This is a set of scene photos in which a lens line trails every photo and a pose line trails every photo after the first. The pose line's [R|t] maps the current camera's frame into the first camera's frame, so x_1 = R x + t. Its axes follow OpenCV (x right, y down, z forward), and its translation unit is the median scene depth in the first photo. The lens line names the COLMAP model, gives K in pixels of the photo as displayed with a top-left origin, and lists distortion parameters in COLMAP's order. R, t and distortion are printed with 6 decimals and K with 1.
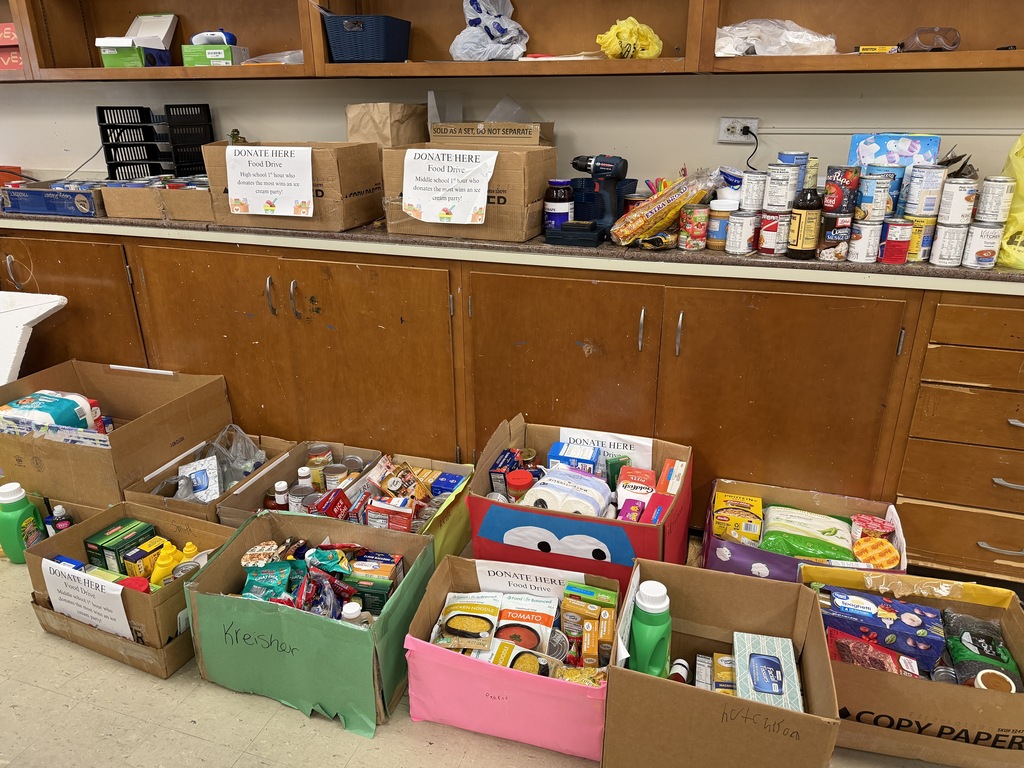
lens RADIAL K [[707.3, 0, 509.4], [0, 707.3, 391.9], [0, 0, 1]] dist [-0.001159, -0.015198]
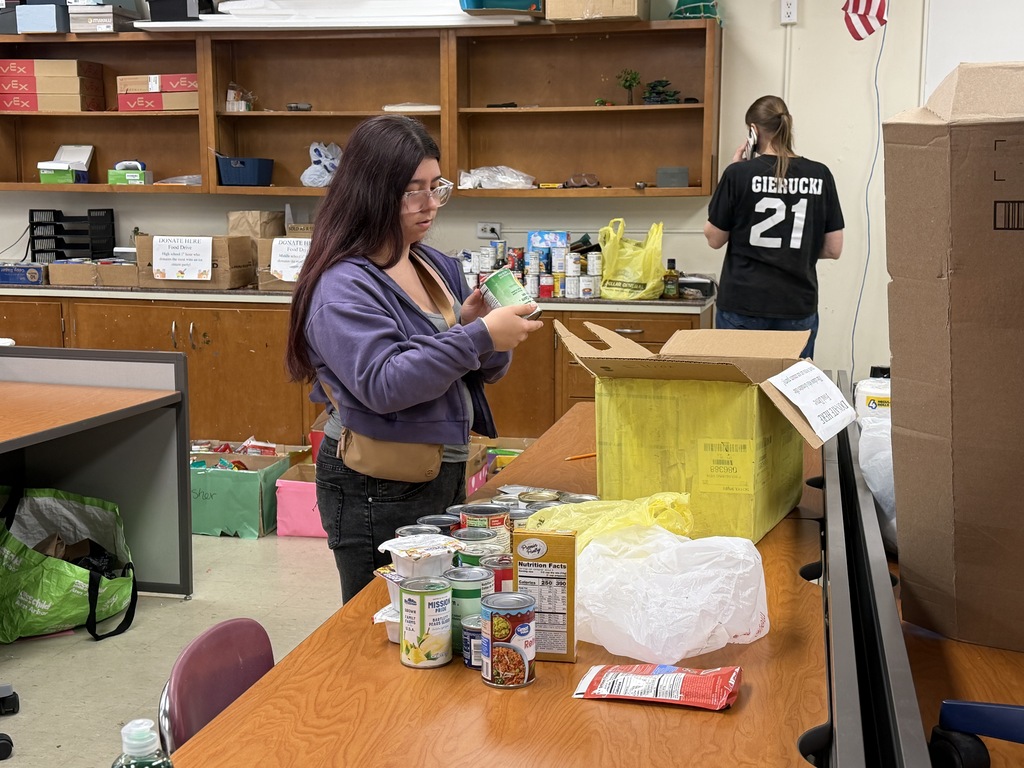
lens RADIAL K [[1365.1, 0, 514.0], [0, 1365.1, 383.0], [0, 0, 1]] dist [-0.004493, 0.000000]
pose [[0.995220, -0.001536, 0.097642, 0.087354], [0.025930, 0.968141, -0.249060, 0.699133], [-0.094149, 0.250401, 0.963553, -1.799652]]
